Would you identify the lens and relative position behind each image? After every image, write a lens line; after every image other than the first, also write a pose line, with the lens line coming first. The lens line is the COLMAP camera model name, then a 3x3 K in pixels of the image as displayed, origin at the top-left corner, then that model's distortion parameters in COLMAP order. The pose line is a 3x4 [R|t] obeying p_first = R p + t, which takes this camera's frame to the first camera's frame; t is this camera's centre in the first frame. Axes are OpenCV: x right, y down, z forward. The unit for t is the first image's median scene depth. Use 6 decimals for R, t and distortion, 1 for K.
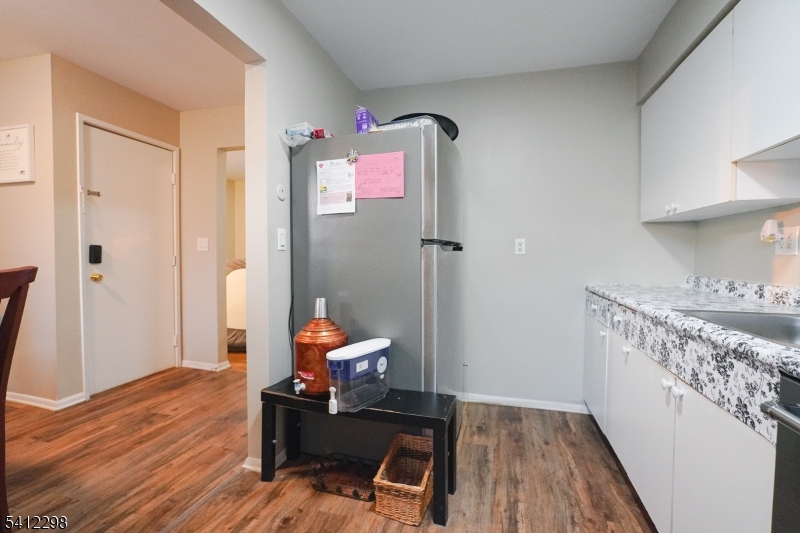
lens RADIAL K [[363.5, 0, 401.5], [0, 363.5, 264.0], [0, 0, 1]] dist [-0.025530, 0.009664]
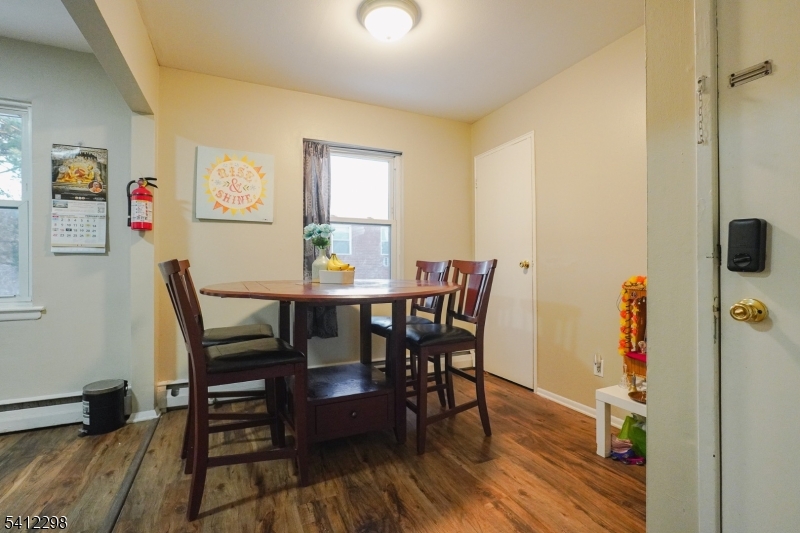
lens RADIAL K [[372.9, 0, 401.0], [0, 372.9, 266.5], [0, 0, 1]] dist [-0.021770, 0.009521]
pose [[-0.760442, -0.009847, -0.649331, -0.551484], [-0.028571, 0.999424, 0.018304, -0.011786], [0.648777, 0.032471, -0.760286, 1.656326]]
